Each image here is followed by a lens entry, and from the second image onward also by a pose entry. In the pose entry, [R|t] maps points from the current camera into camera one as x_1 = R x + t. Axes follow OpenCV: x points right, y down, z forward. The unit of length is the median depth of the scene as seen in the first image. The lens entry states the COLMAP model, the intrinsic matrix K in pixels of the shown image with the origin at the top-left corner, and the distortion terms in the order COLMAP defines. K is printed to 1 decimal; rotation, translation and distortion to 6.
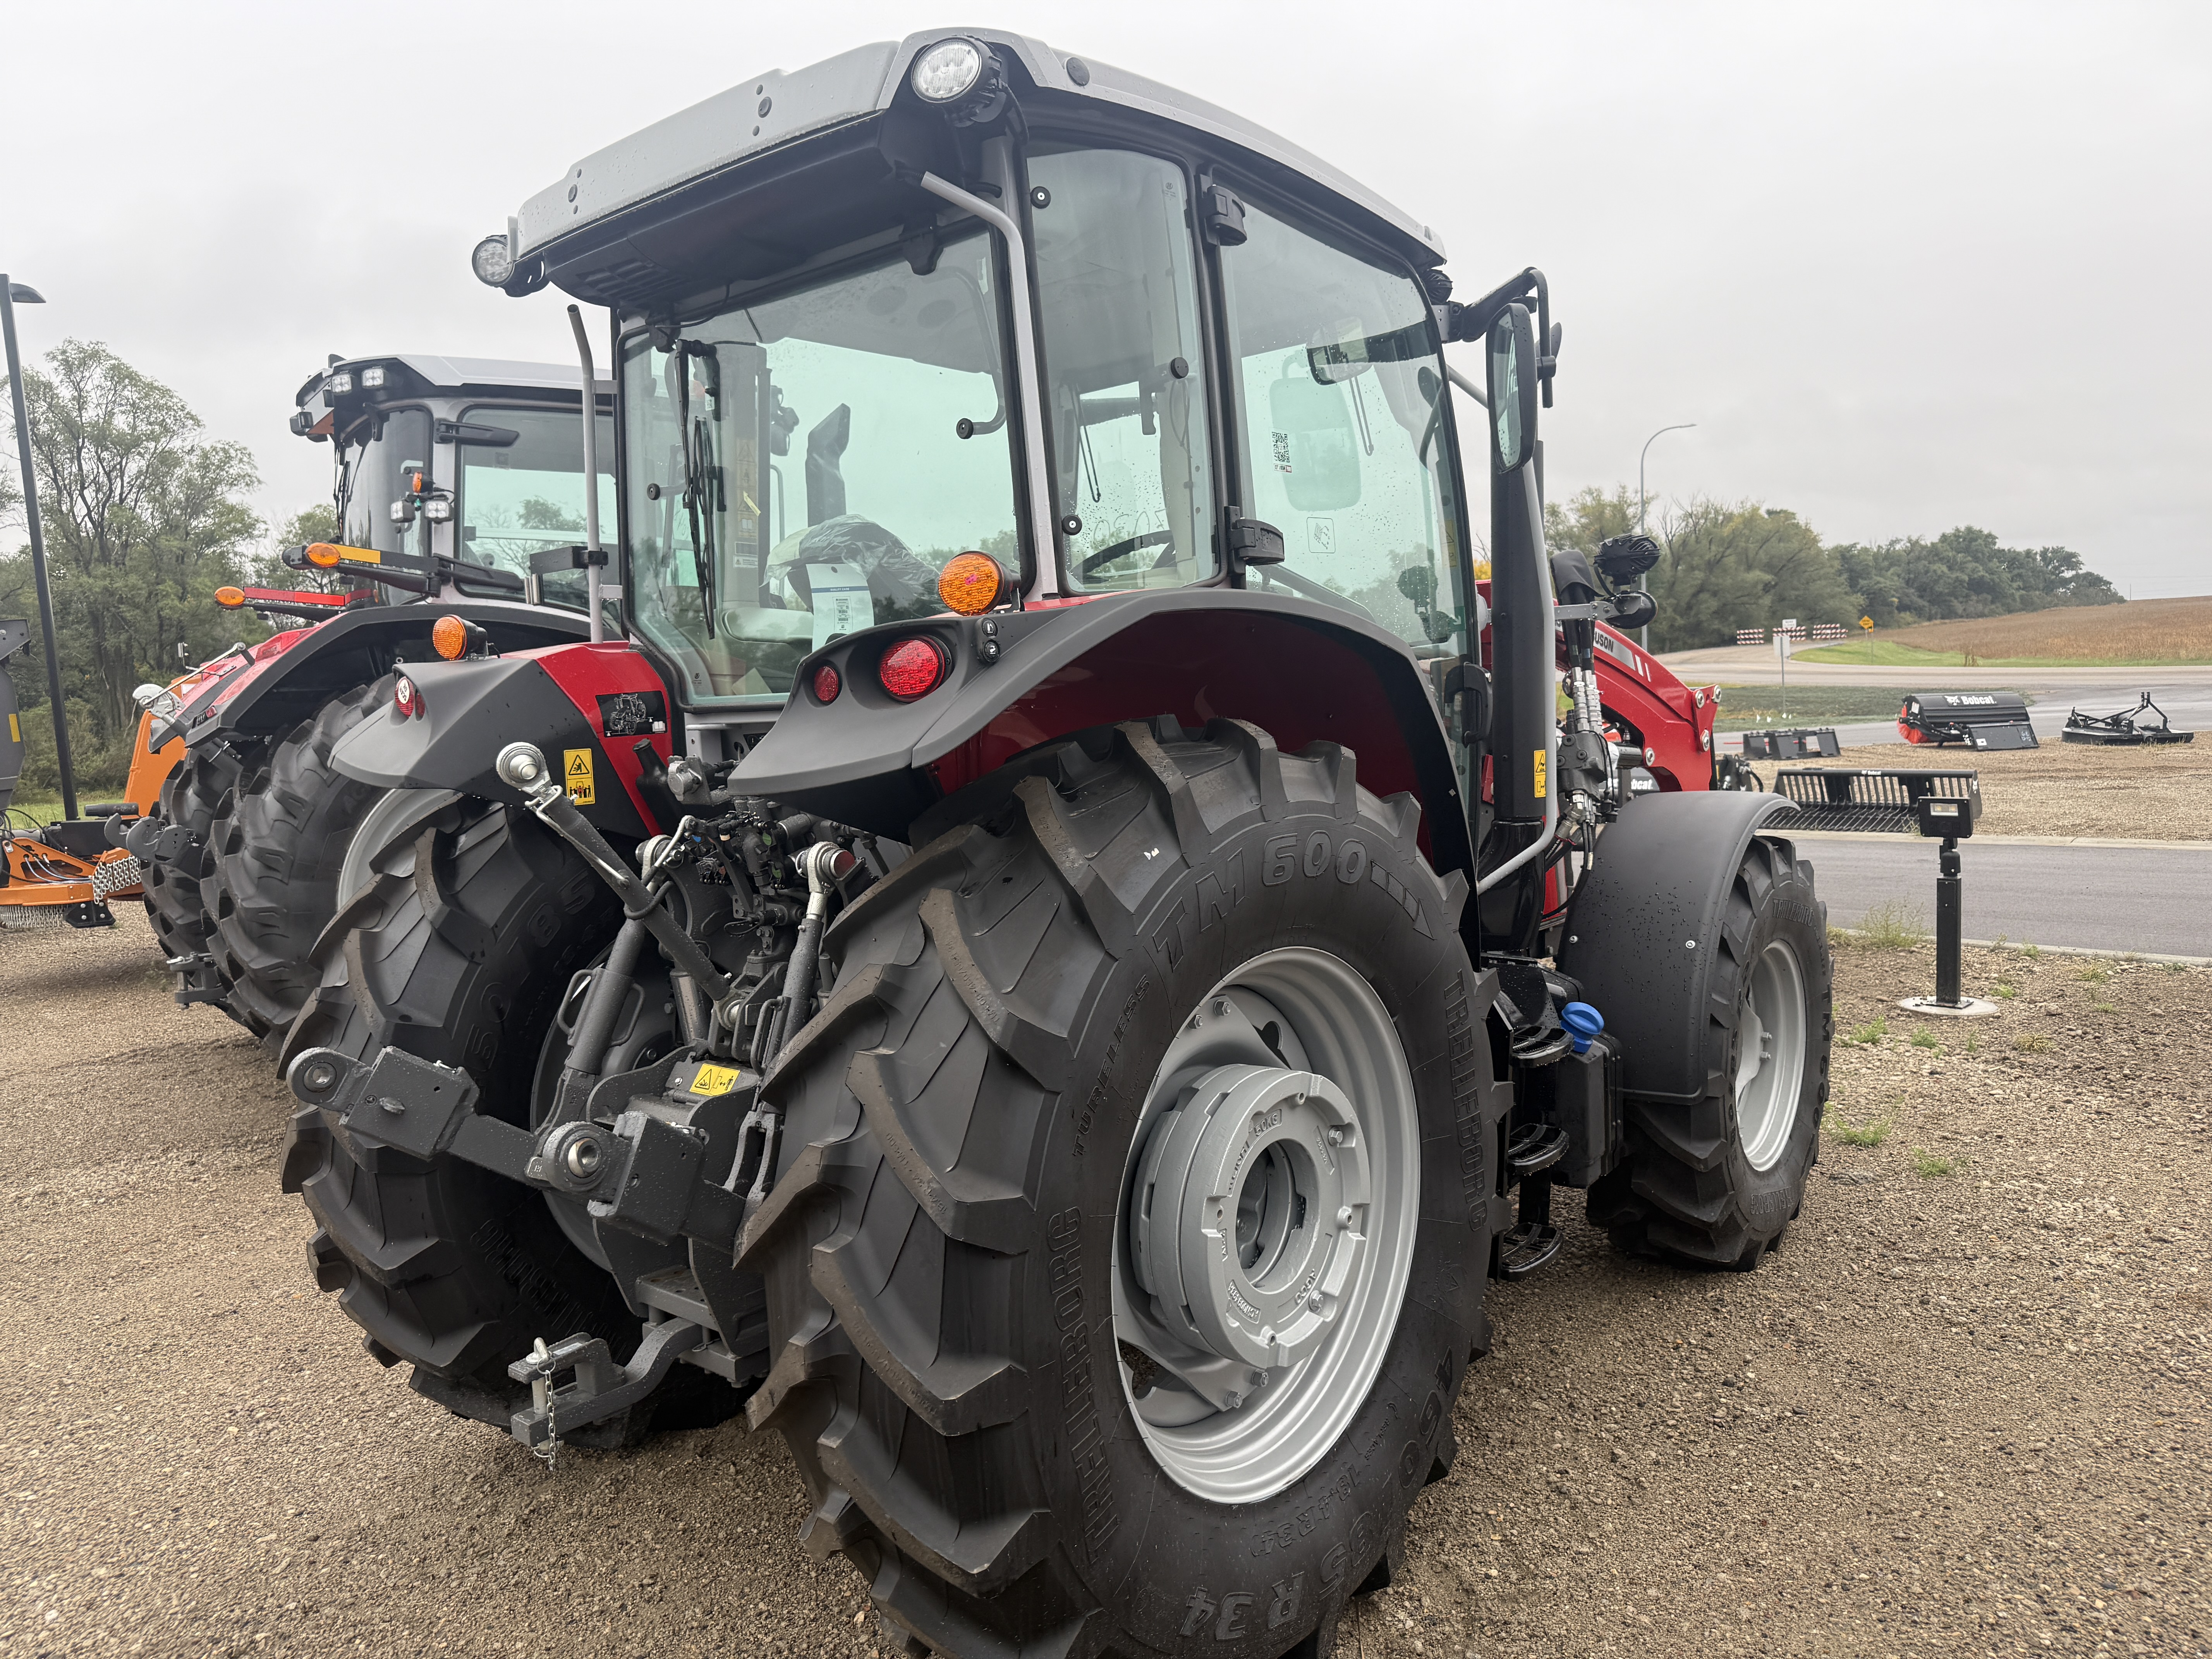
lens RADIAL K [[1580.7, 0, 1108.6], [0, 1580.7, 824.6], [0, 0, 1]] dist [0.029259, -0.034446]
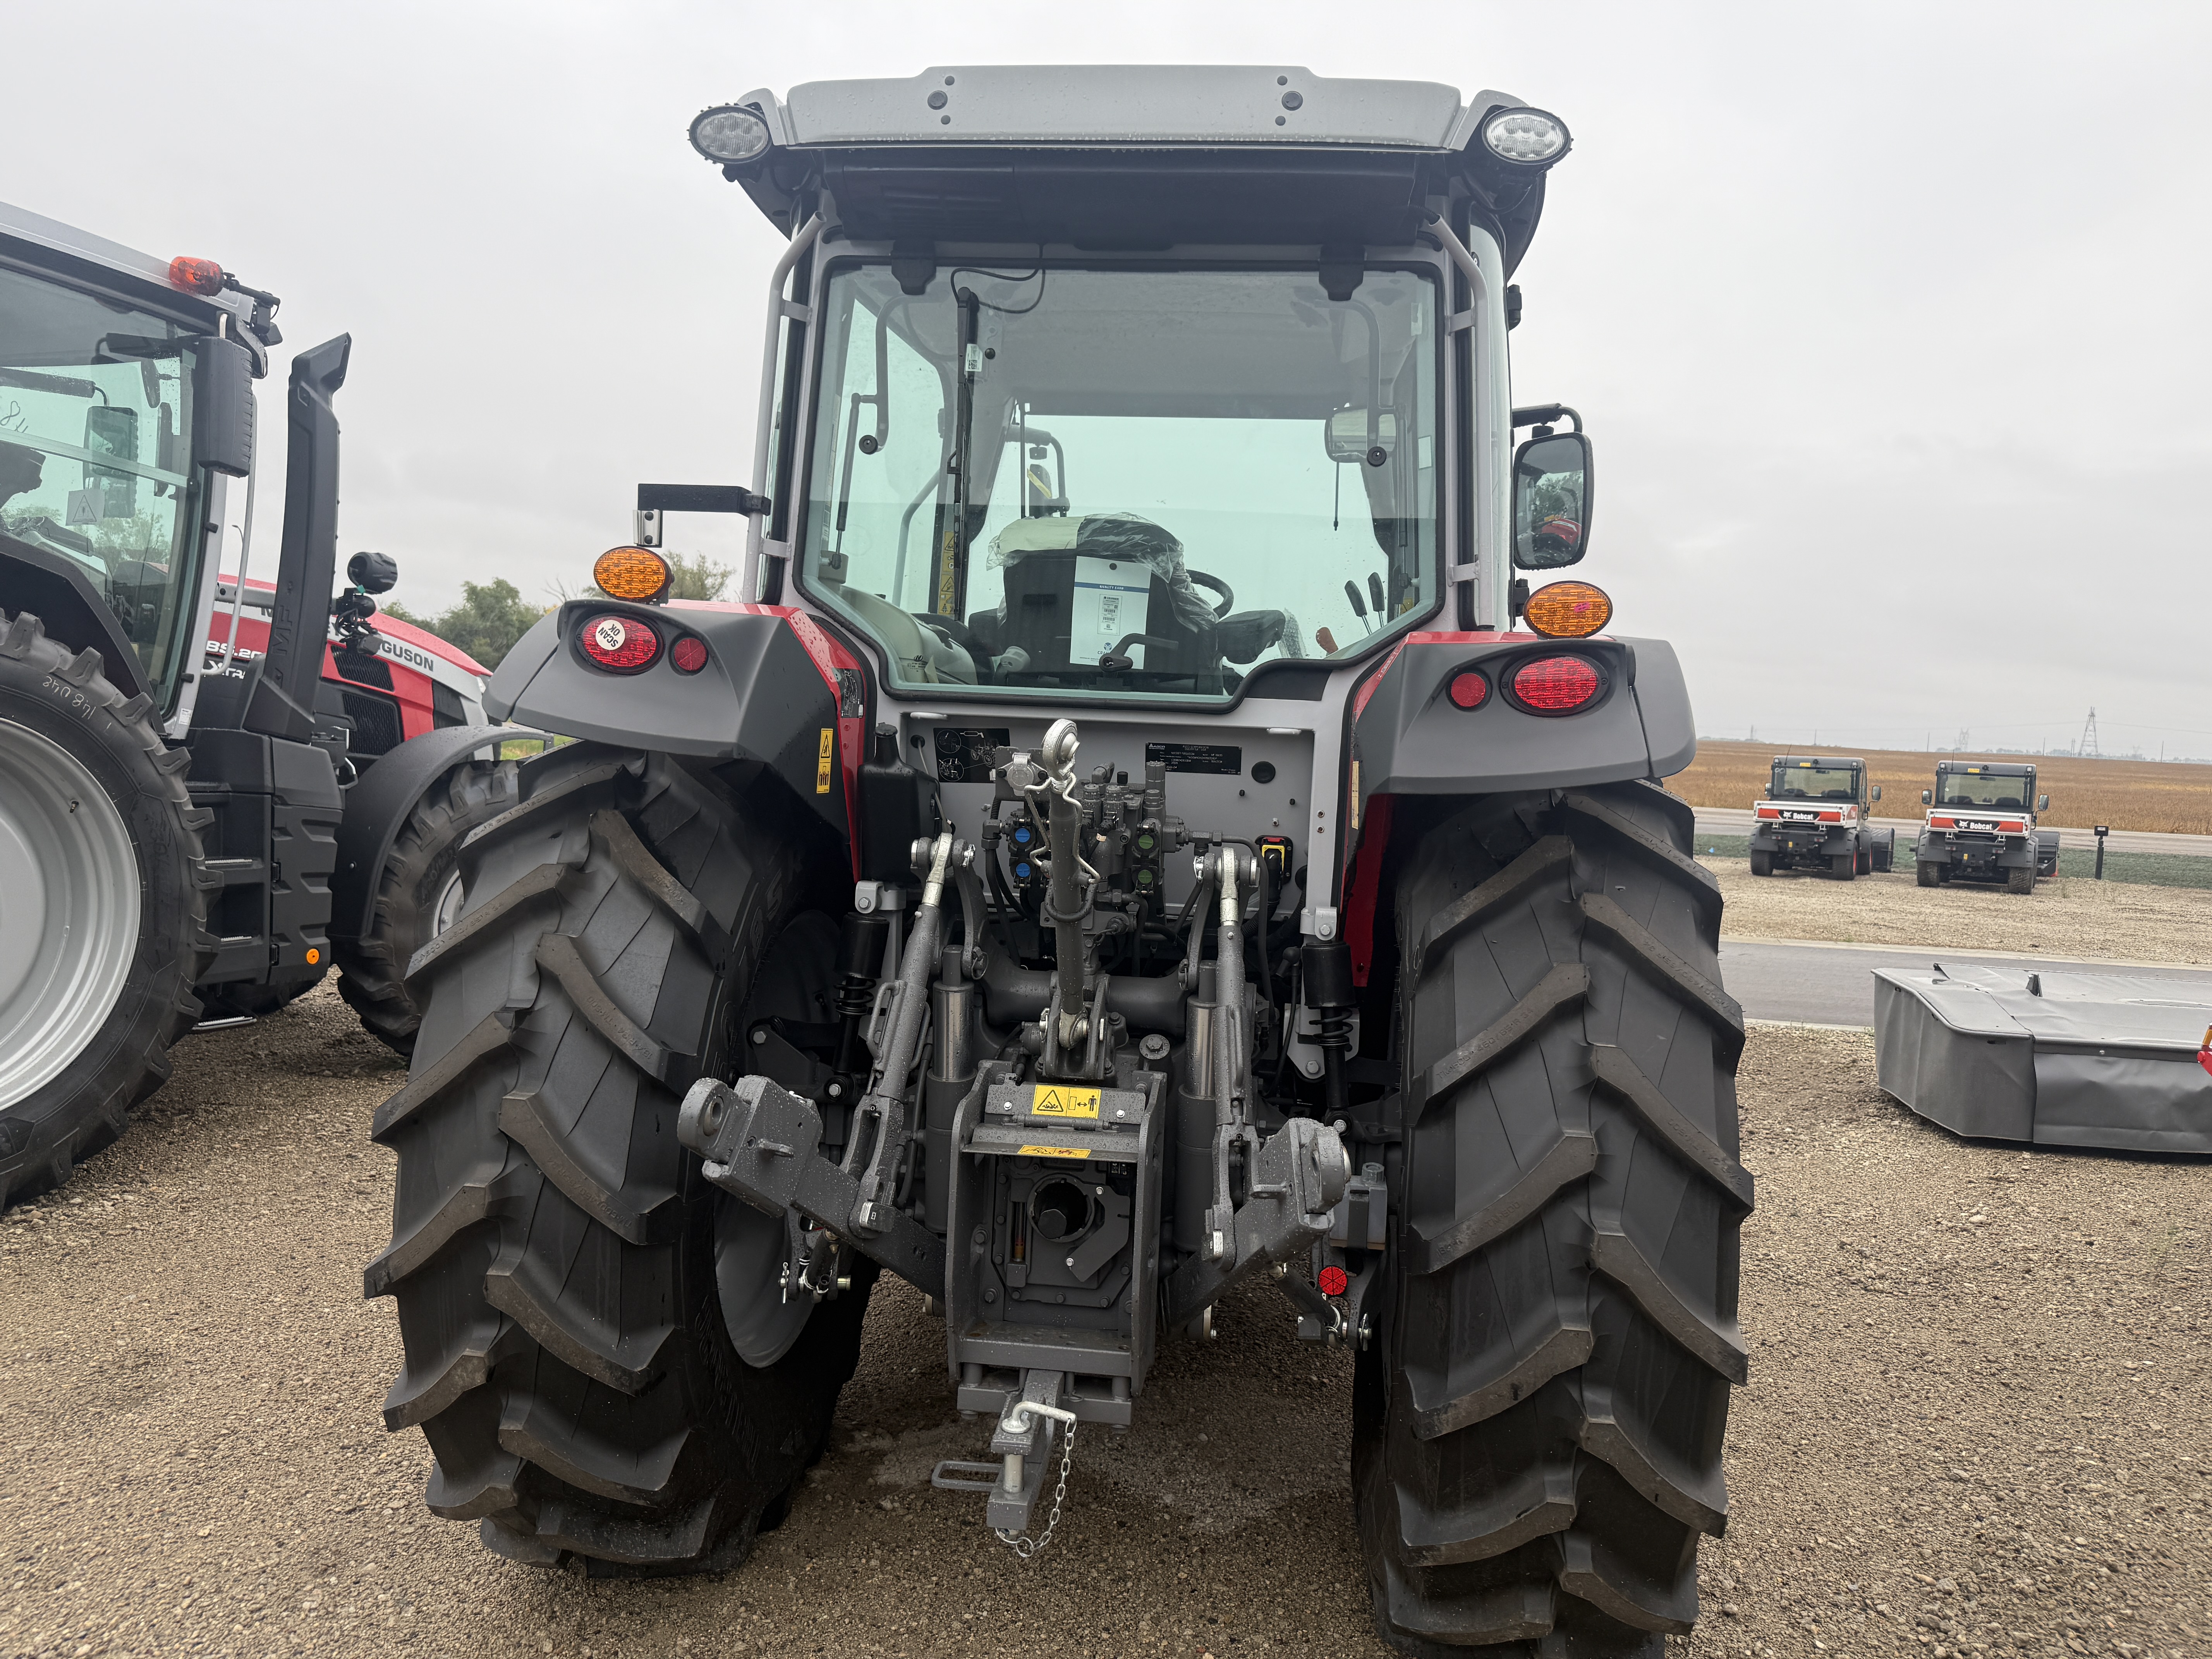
lens RADIAL K [[1580.7, 0, 1146.5], [0, 1580.7, 844.7], [0, 0, 1]] dist [0.029259, -0.034446]
pose [[0.812271, 0.049631, 0.581165, -0.702820], [-0.033533, 0.998699, -0.038420, 0.043726], [-0.582316, 0.011719, 0.812878, 0.211709]]
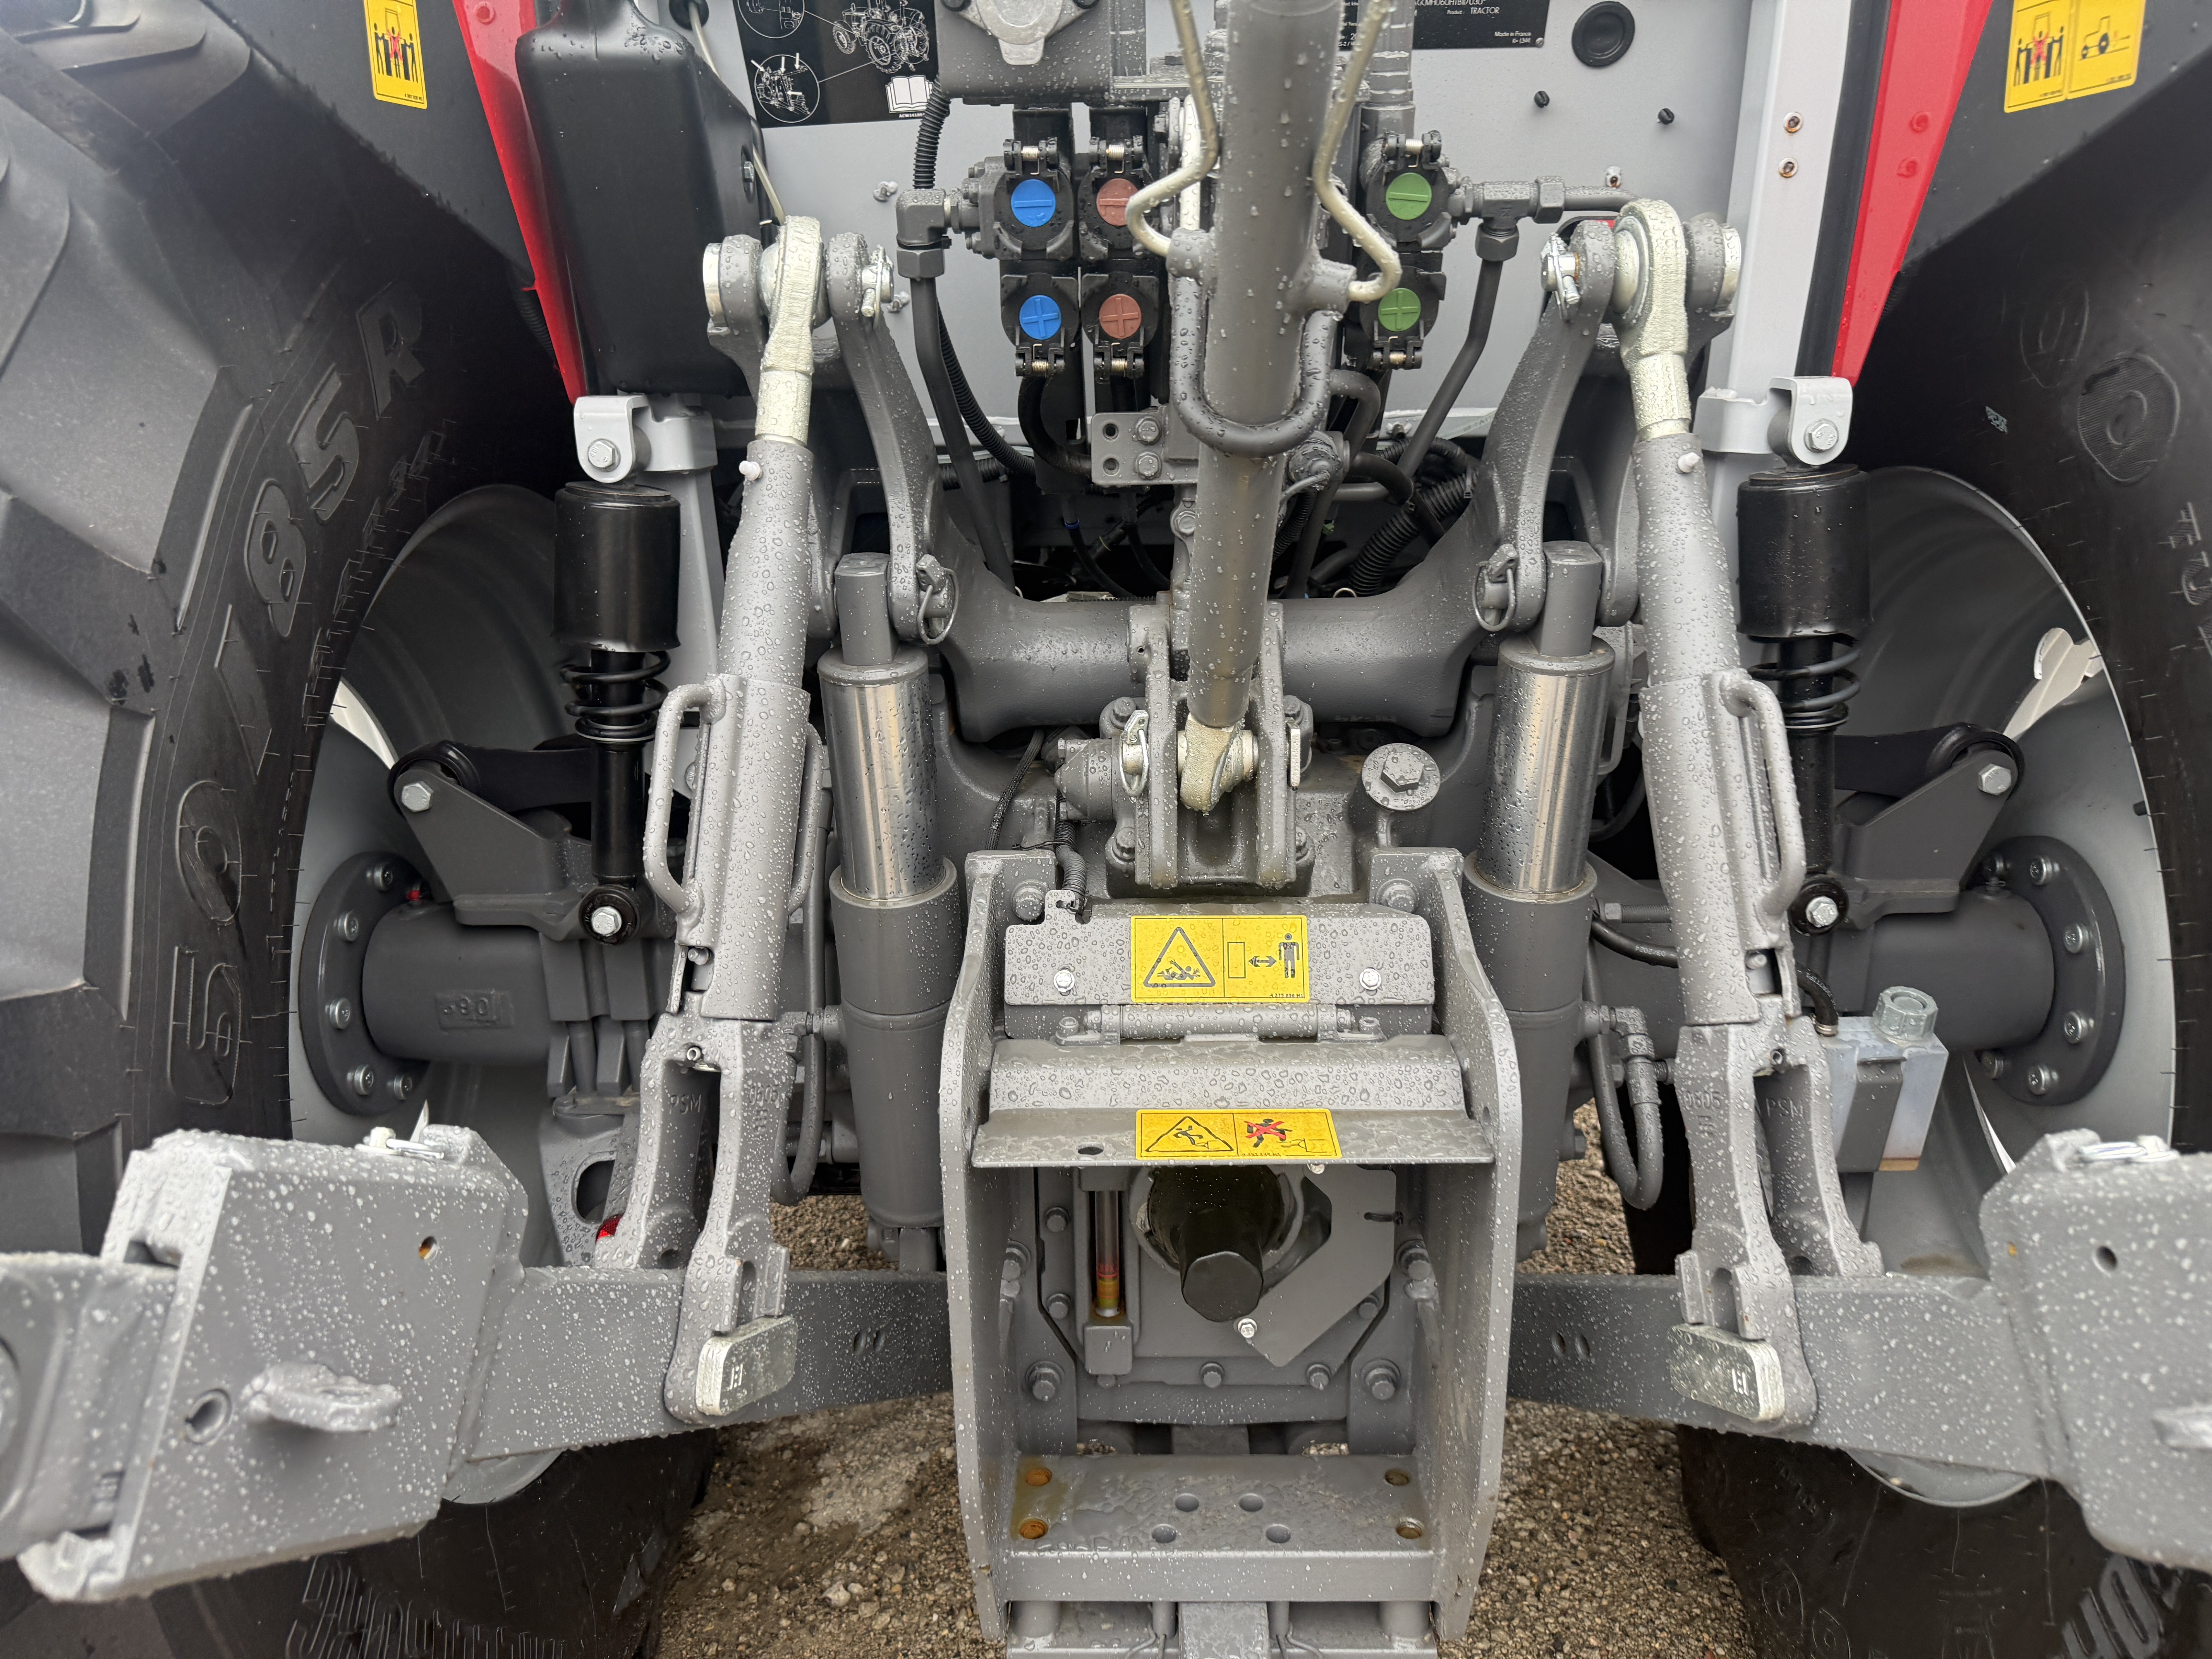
lens RADIAL K [[1580.7, 0, 1130.5], [0, 1580.7, 874.0], [0, 0, 1]] dist [0.029259, -0.034446]
pose [[0.759095, -0.186150, 0.623797, -0.445515], [0.035980, 0.968776, 0.245313, 0.055727], [-0.649985, -0.163772, 0.742091, 0.708032]]
